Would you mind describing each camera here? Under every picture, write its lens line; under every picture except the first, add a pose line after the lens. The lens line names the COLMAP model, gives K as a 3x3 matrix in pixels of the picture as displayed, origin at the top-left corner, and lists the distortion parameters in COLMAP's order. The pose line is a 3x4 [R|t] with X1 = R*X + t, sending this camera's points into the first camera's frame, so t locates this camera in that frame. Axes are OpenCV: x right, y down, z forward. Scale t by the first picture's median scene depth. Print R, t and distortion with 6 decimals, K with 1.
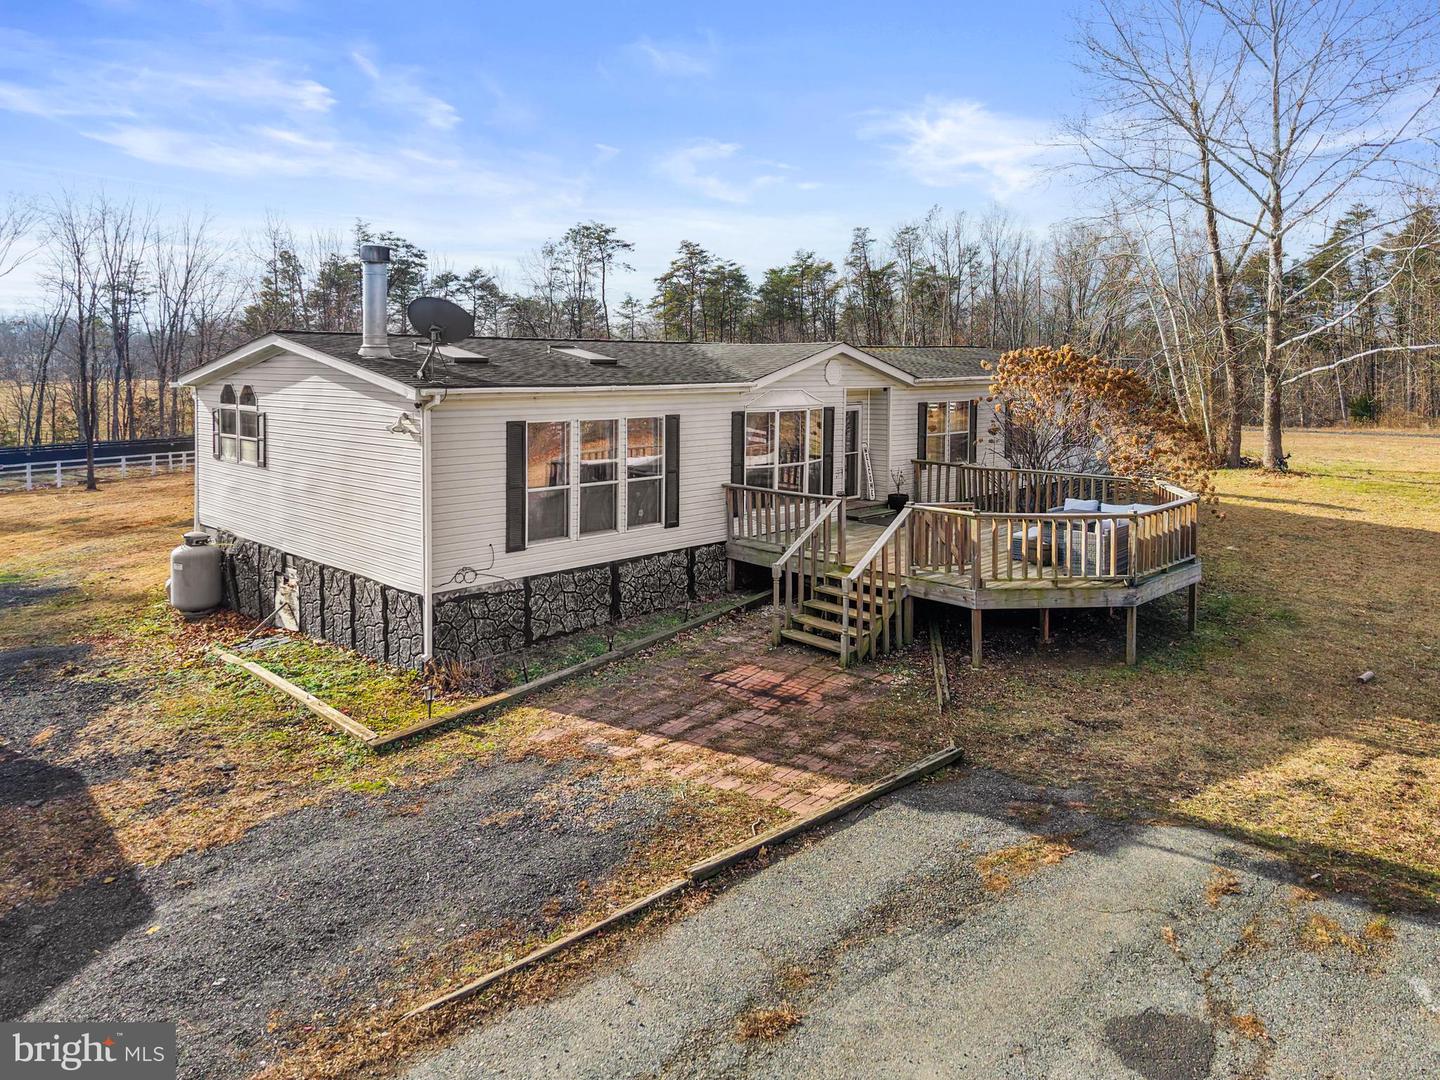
lens RADIAL K [[993.3, 0, 720.0], [0, 993.3, 540.0], [0, 0, 1]] dist [0.005505, 0.000250]
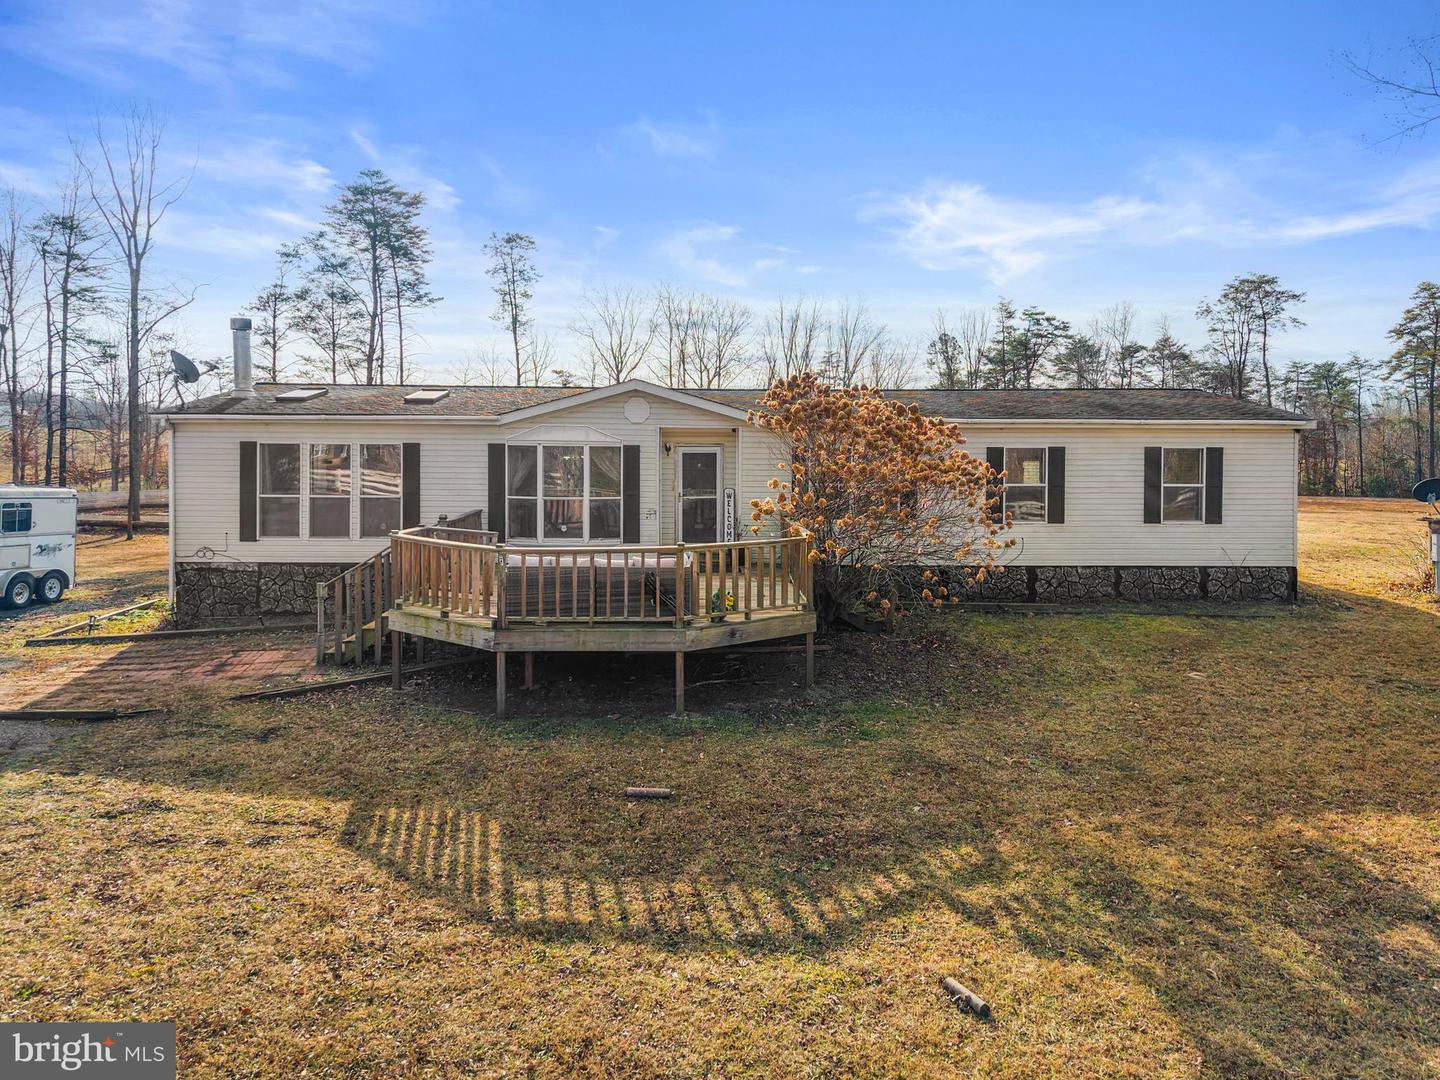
lens RADIAL K [[1007.7, 0, 719.2], [0, 1007.7, 458.4], [0, 0, 1]] dist [0.016163, -0.000896]
pose [[0.713111, 0.015932, -0.700871, 1.164600], [-0.132358, 0.984822, -0.112283, -0.028353], [0.688444, 0.172836, 0.704396, 0.453029]]
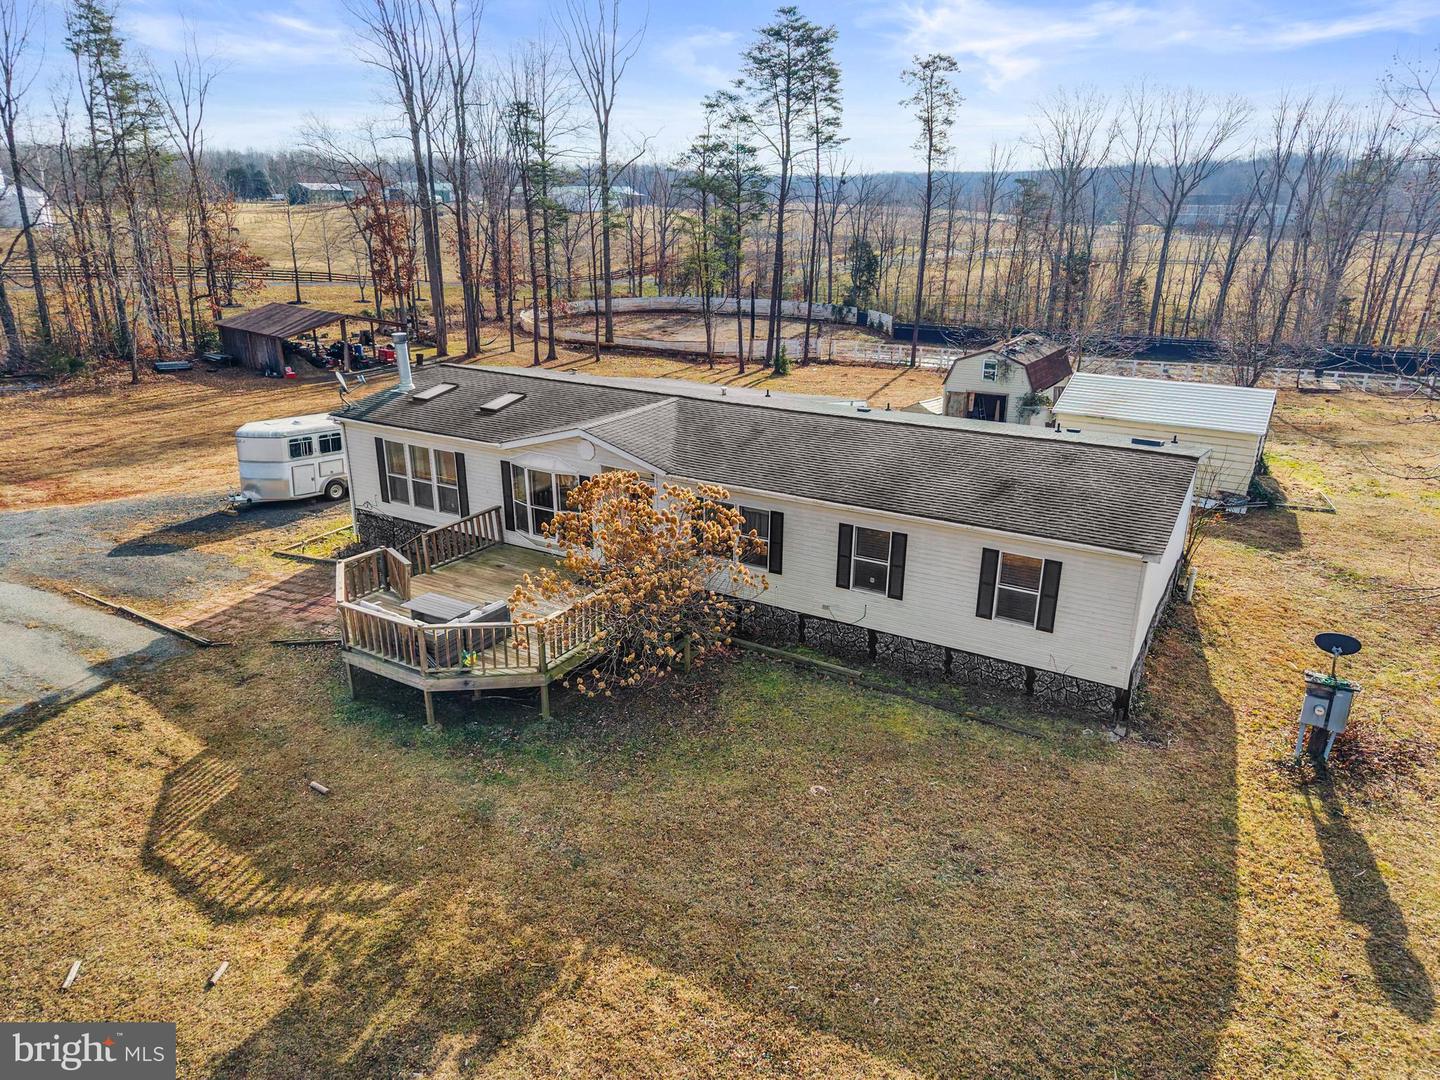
lens RADIAL K [[993.3, 0, 720.0], [0, 993.3, 540.0], [0, 0, 1]] dist [0.005505, 0.000250]
pose [[0.236192, 0.322517, -0.916622, 1.767076], [-0.180909, 0.941414, 0.284624, -0.593502], [0.954717, 0.098599, 0.280701, 1.065899]]
